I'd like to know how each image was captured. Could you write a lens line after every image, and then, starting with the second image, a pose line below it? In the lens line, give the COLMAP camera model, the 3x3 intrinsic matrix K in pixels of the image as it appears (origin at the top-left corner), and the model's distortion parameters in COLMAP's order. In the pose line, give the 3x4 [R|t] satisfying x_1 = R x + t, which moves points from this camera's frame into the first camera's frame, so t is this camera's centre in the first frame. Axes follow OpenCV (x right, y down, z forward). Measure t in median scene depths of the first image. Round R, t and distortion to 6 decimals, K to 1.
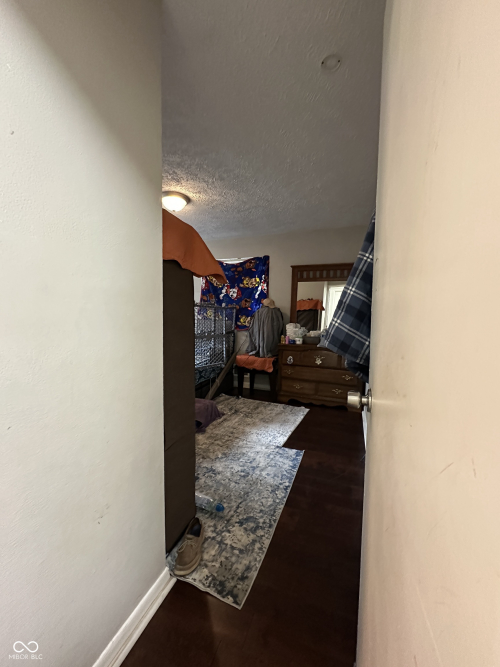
lens RADIAL K [[266.2, 0, 250.0], [0, 266.2, 333.5], [0, 0, 1]] dist [-0.003164, 0.000717]
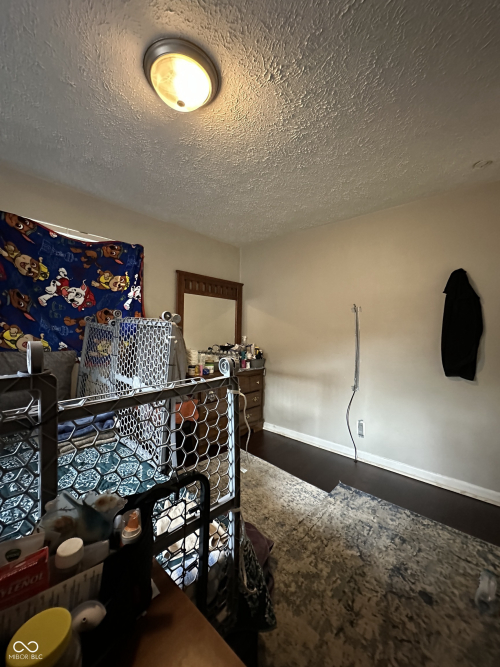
lens RADIAL K [[266.2, 0, 250.0], [0, 266.2, 333.5], [0, 0, 1]] dist [-0.003164, 0.000717]
pose [[0.348641, -0.016029, 0.937119, -0.442969], [0.061624, 0.998082, -0.005854, -0.057301], [-0.935228, 0.059790, 0.348961, 0.525895]]
